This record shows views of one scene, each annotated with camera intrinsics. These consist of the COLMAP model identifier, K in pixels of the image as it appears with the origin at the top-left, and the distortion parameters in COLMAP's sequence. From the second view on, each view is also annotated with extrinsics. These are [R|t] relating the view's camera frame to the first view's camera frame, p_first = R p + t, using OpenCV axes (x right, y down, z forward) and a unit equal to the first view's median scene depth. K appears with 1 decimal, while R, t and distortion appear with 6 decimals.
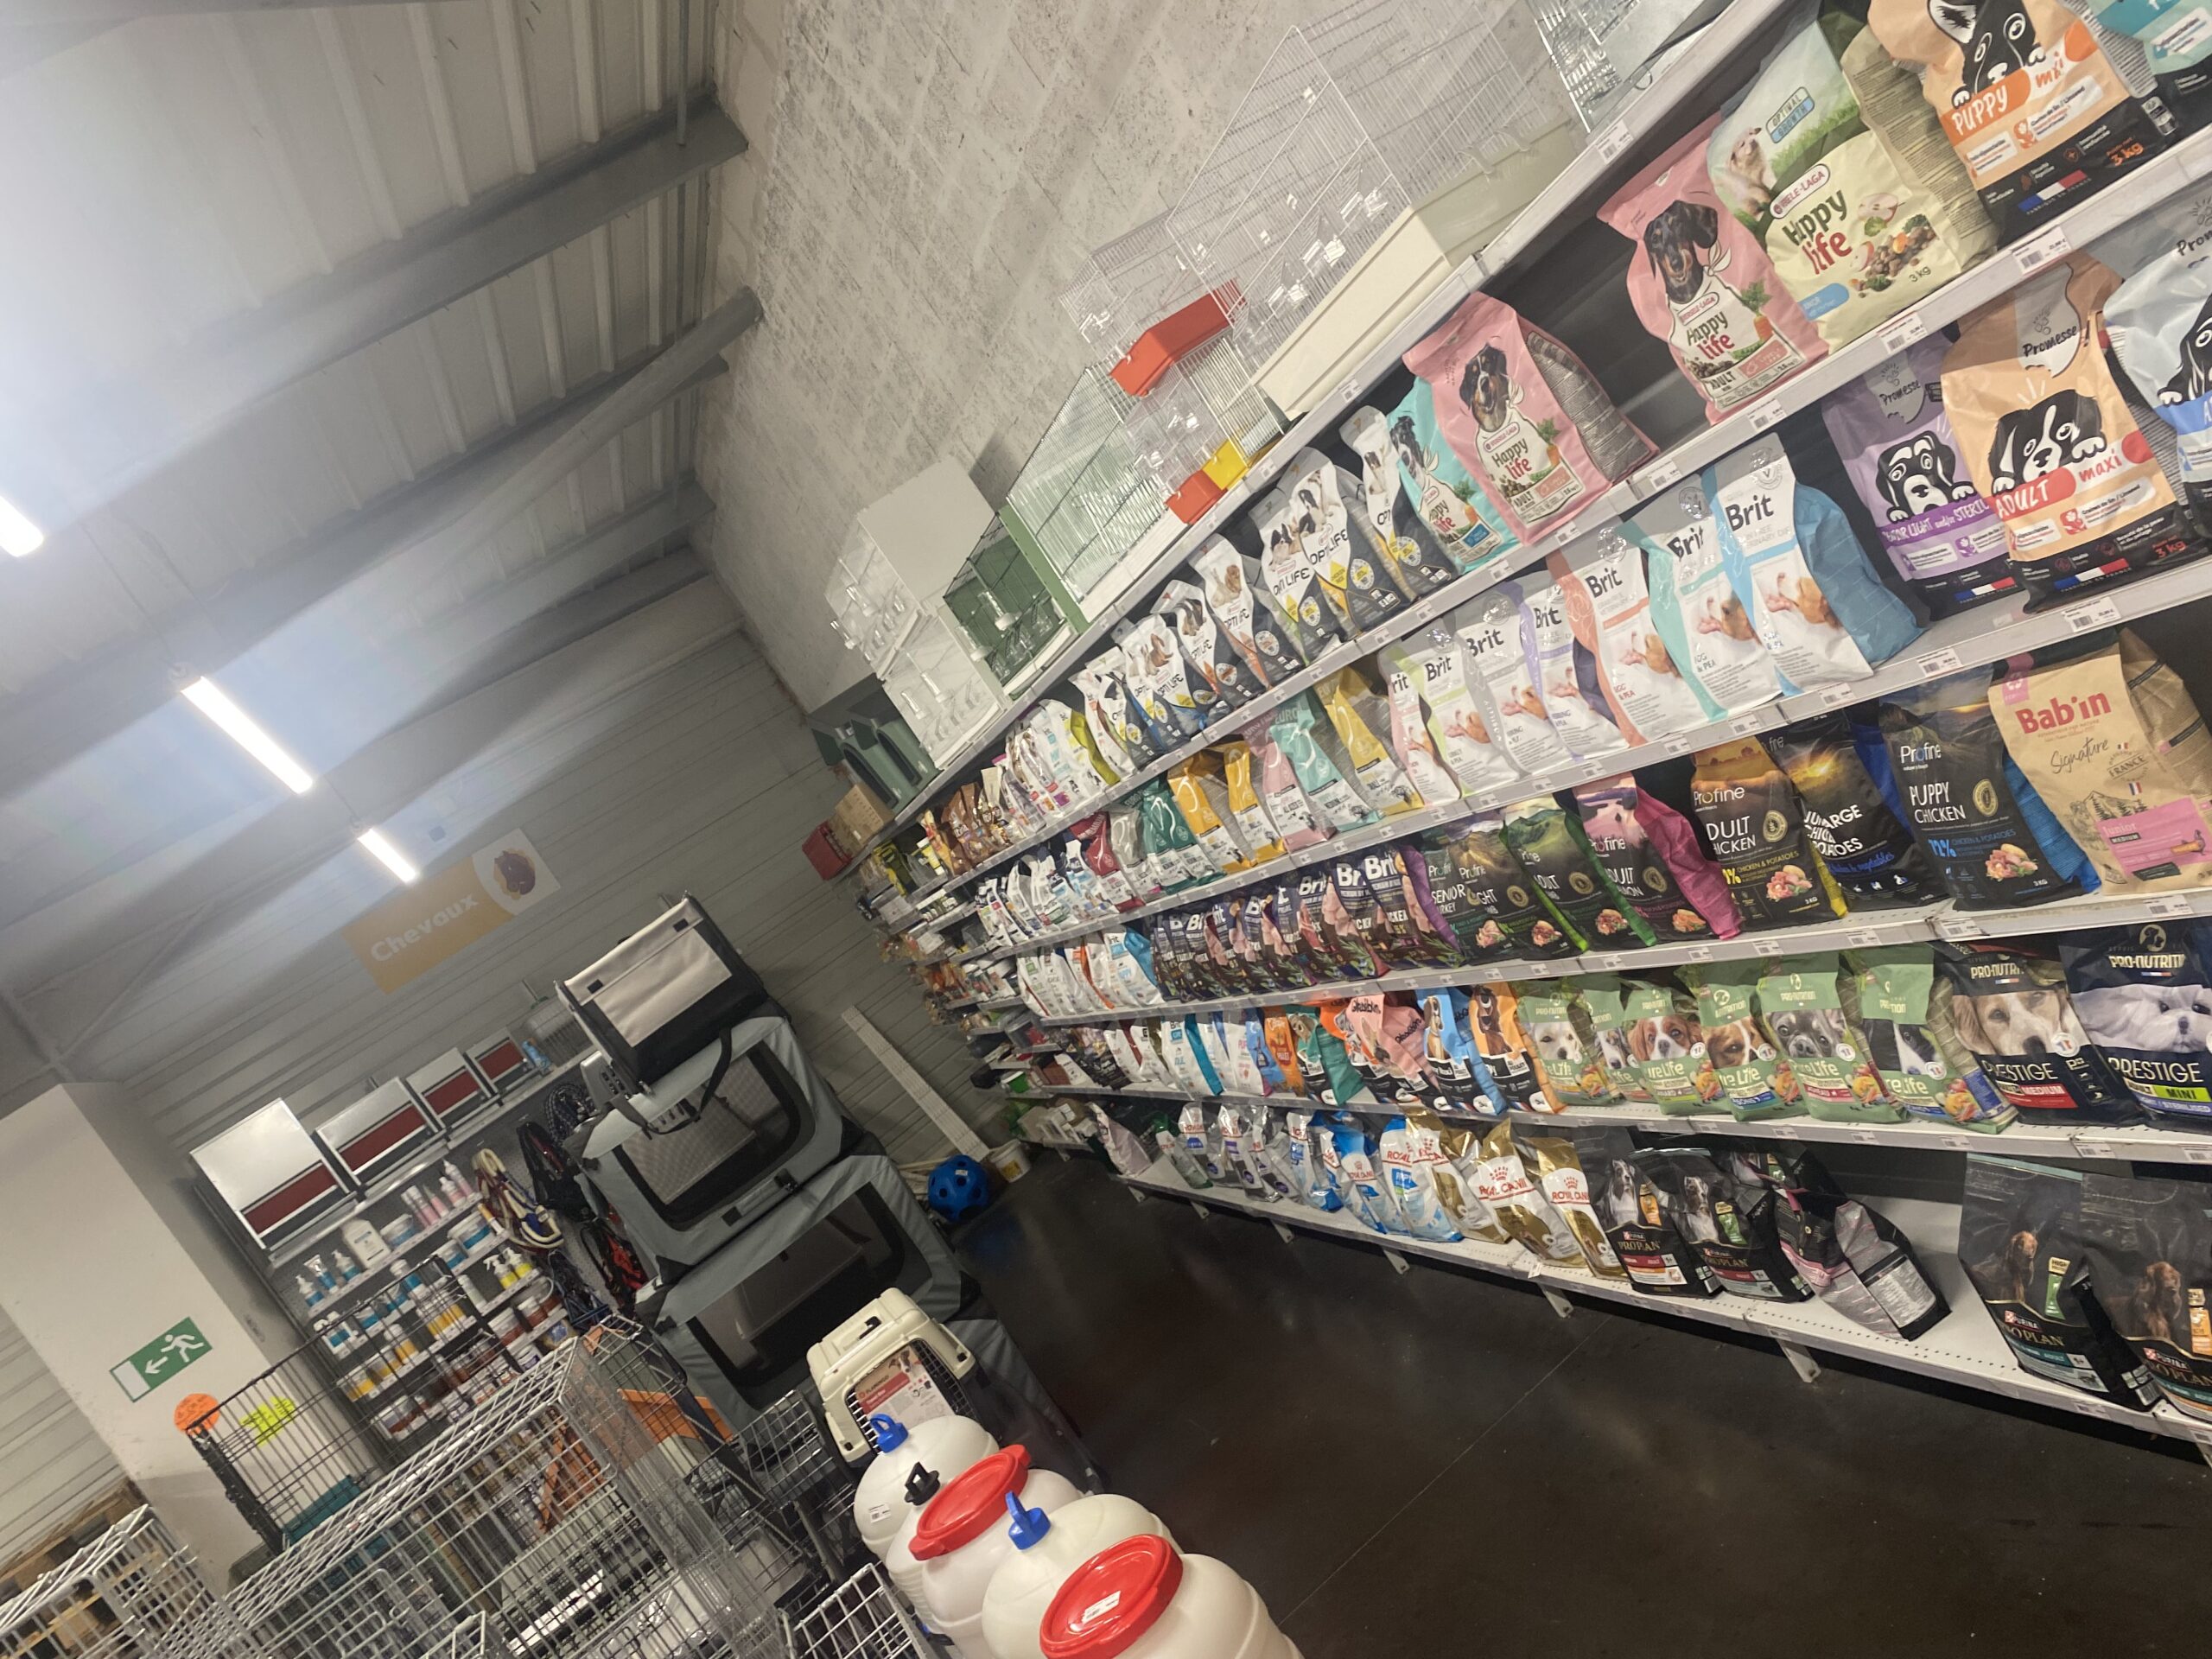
lens RADIAL K [[1686.1, 0, 1149.1], [0, 1686.1, 798.9], [0, 0, 1]] dist [0.145877, -0.370008]
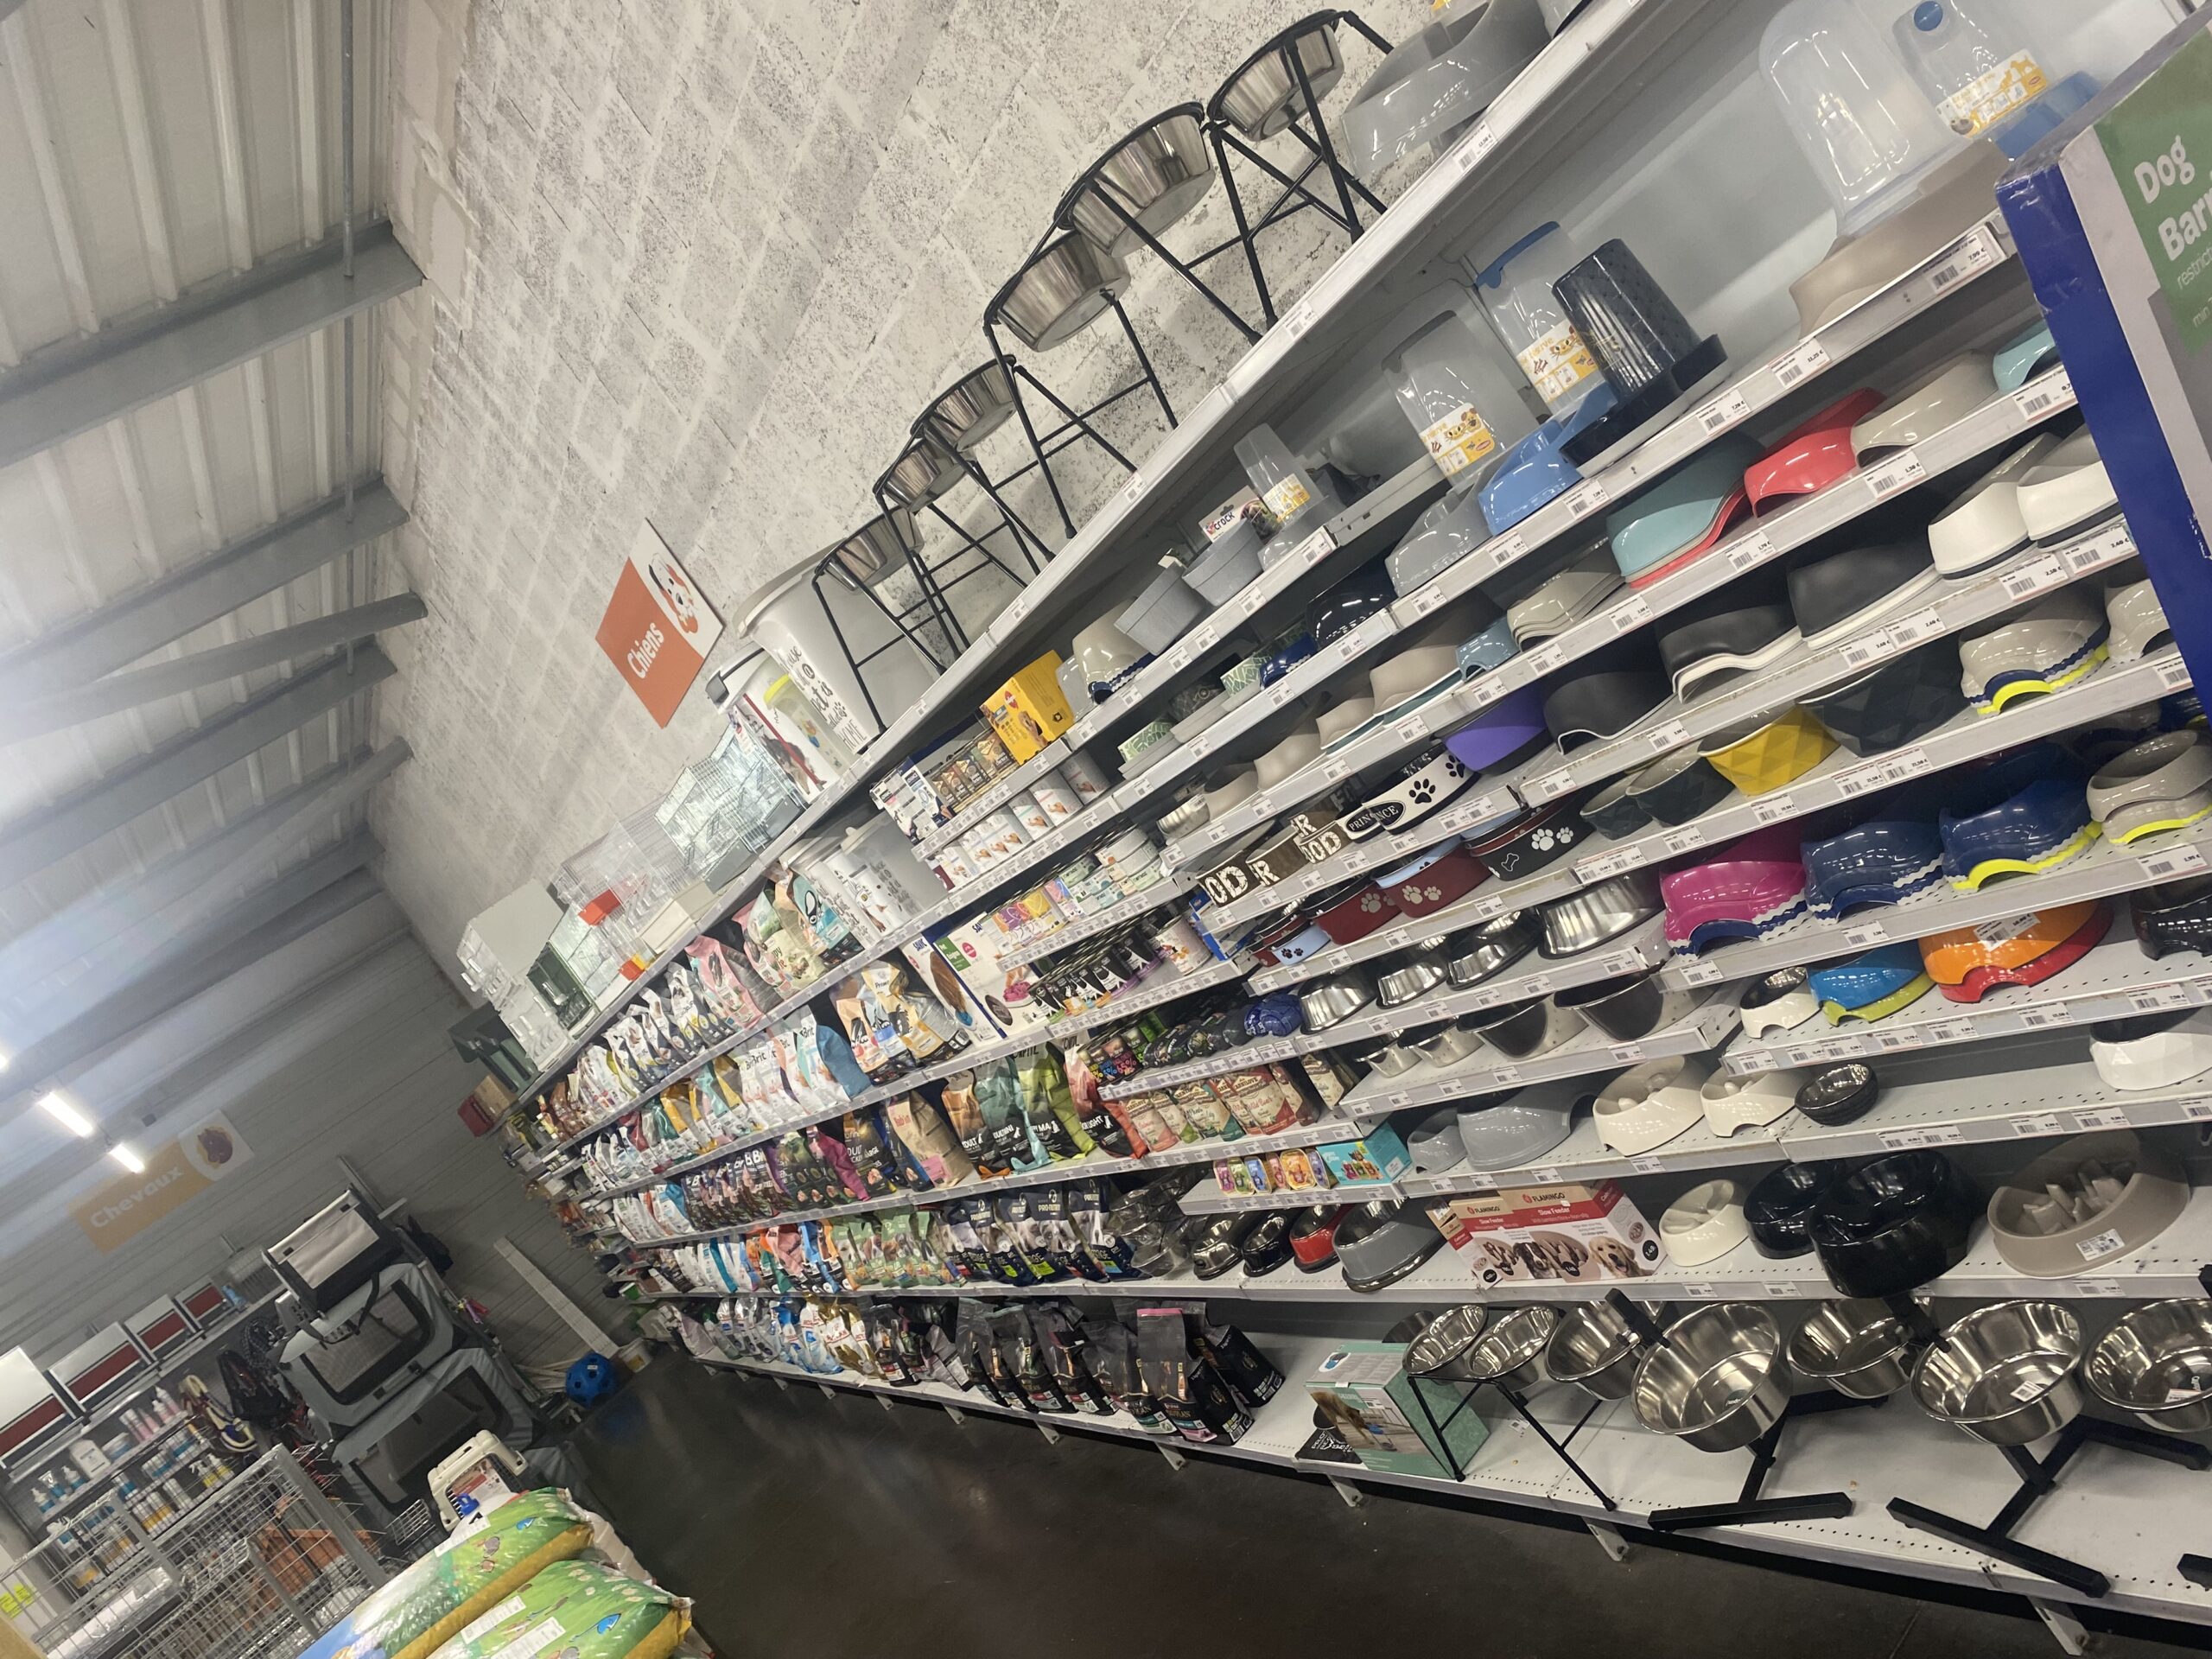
lens RADIAL K [[1677.9, 0, 1109.0], [0, 1677.9, 816.7], [0, 0, 1]] dist [0.032532, -0.032230]
pose [[0.988913, -0.029741, 0.145488, 0.162998], [0.043593, 0.994714, -0.092973, -0.086297], [-0.141954, 0.098285, 0.984982, -0.531313]]
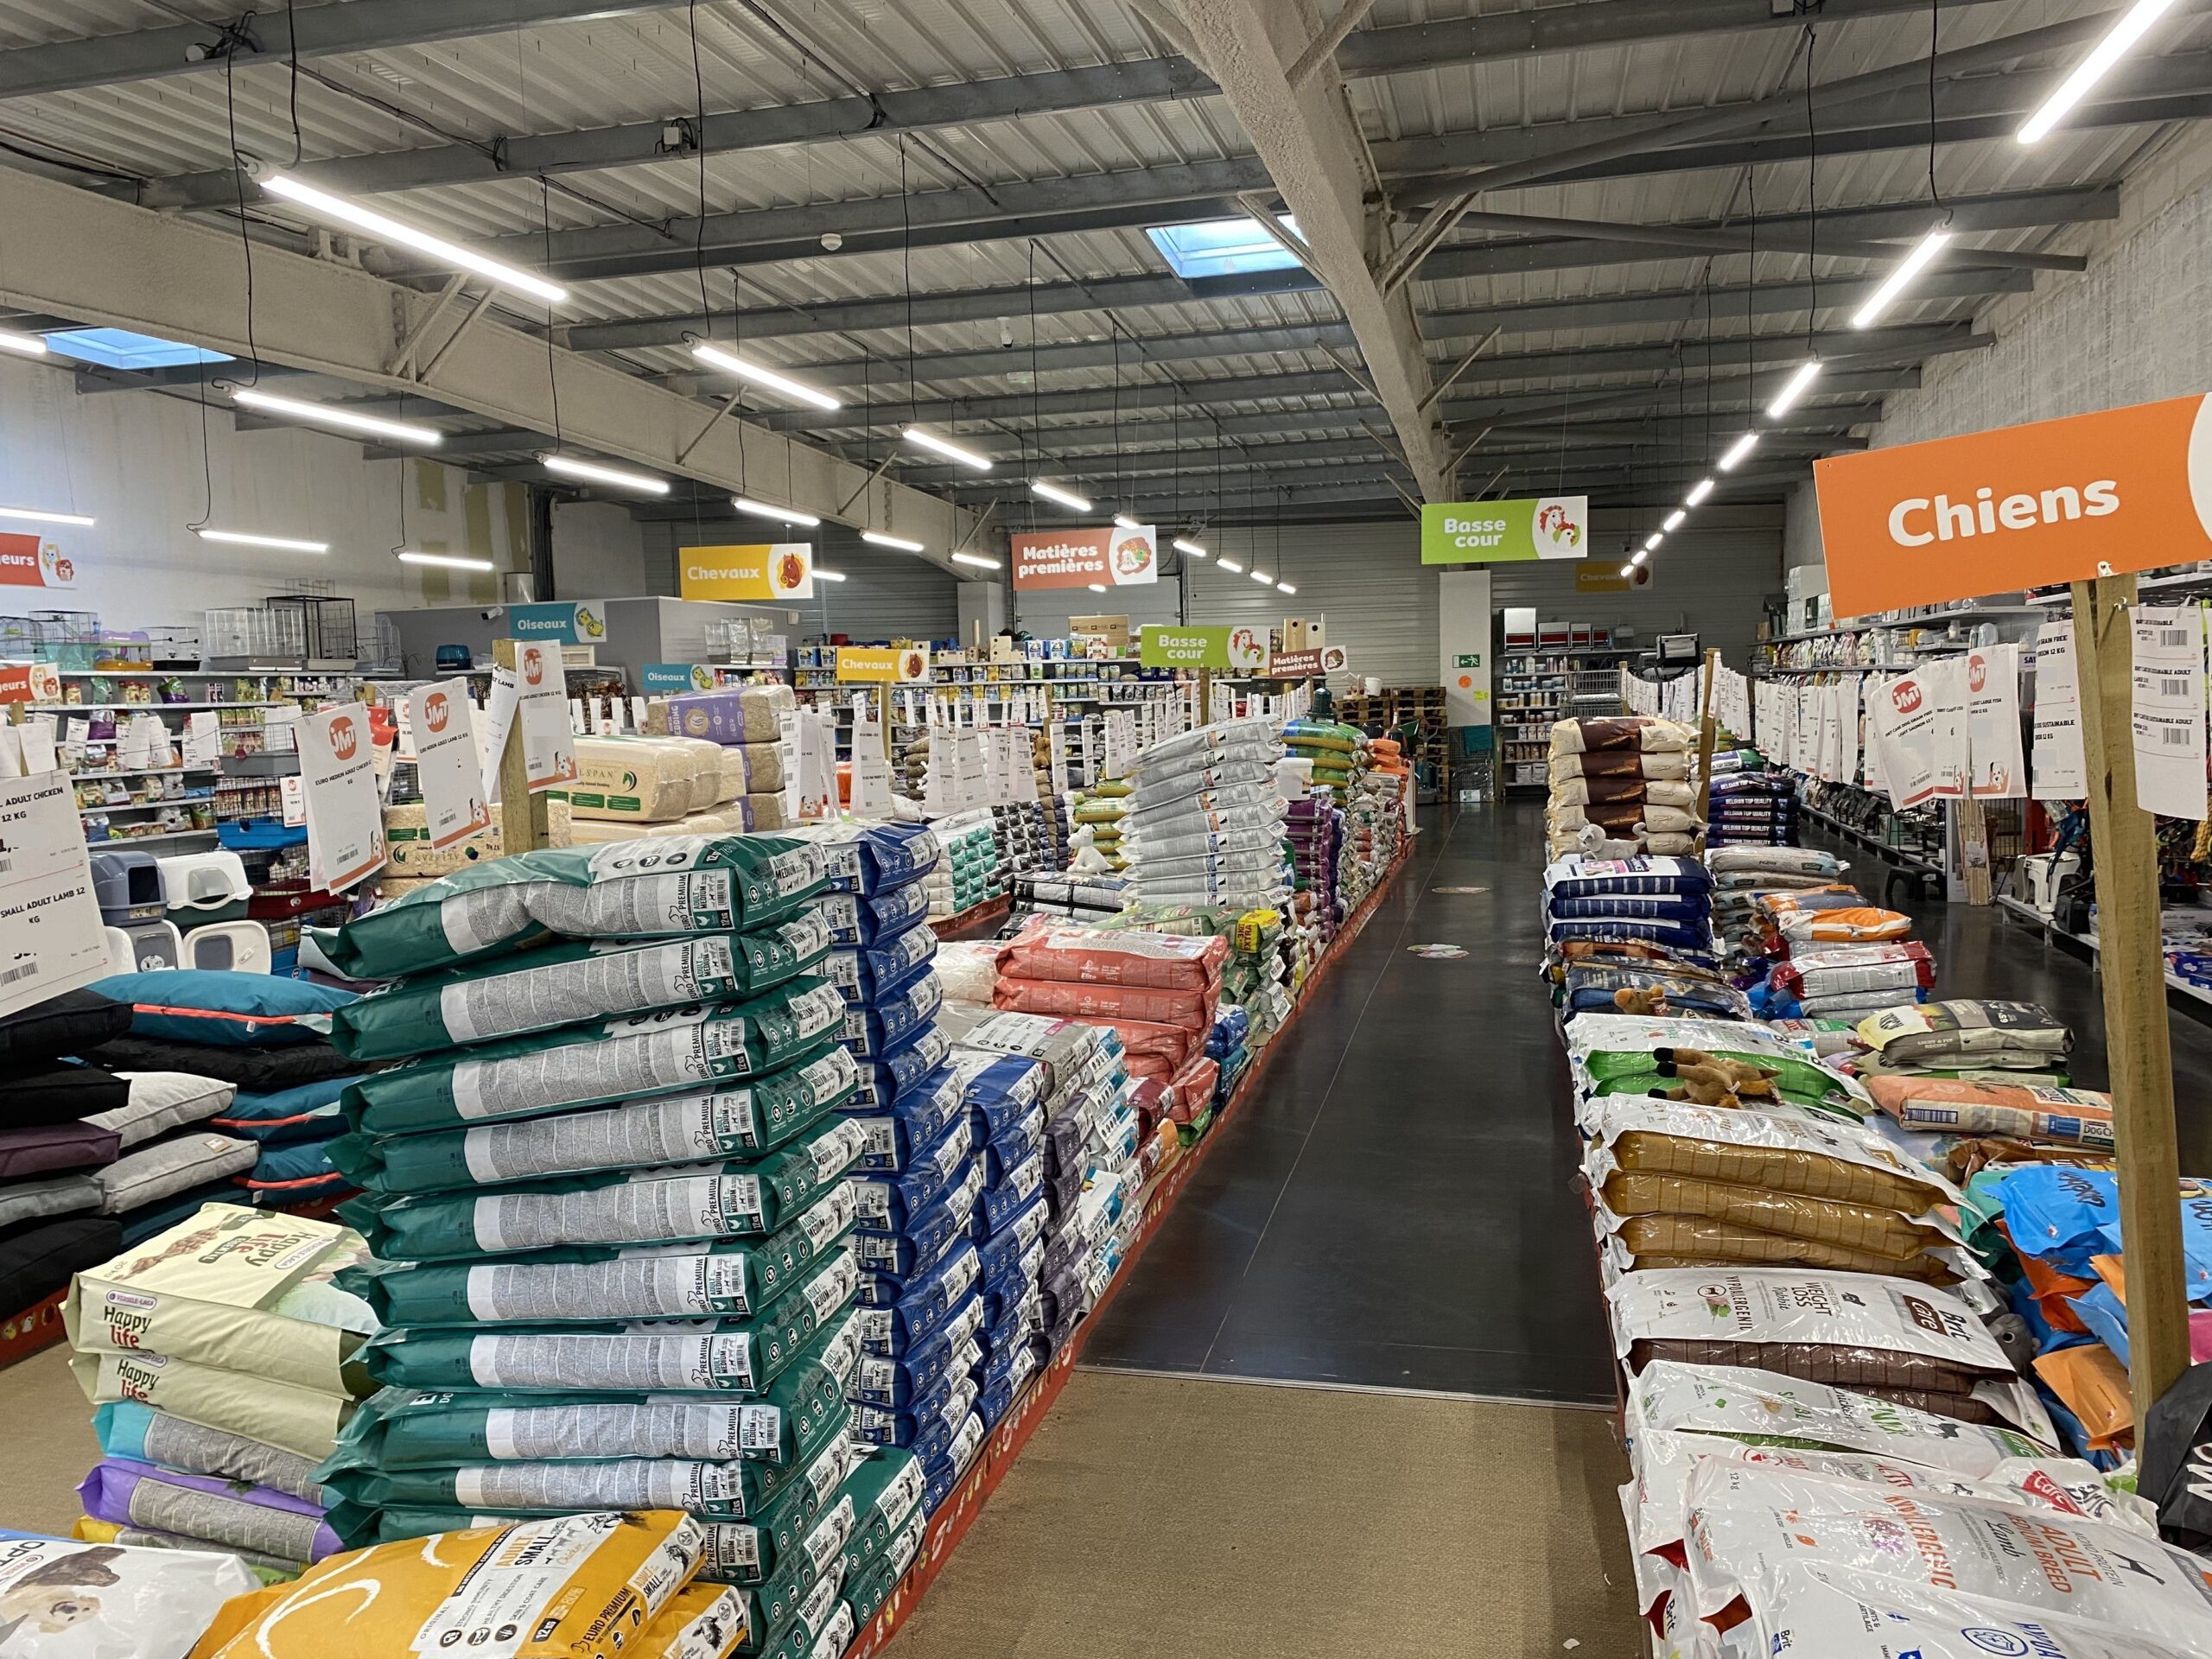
lens RADIAL K [[1677.9, 0, 1109.0], [0, 1677.9, 816.7], [0, 0, 1]] dist [0.032532, -0.032230]
pose [[0.698709, 0.581536, -0.416678, 0.546695], [-0.474710, 0.812612, 0.338101, -0.226180], [0.535216, -0.038434, 0.843841, -2.559642]]
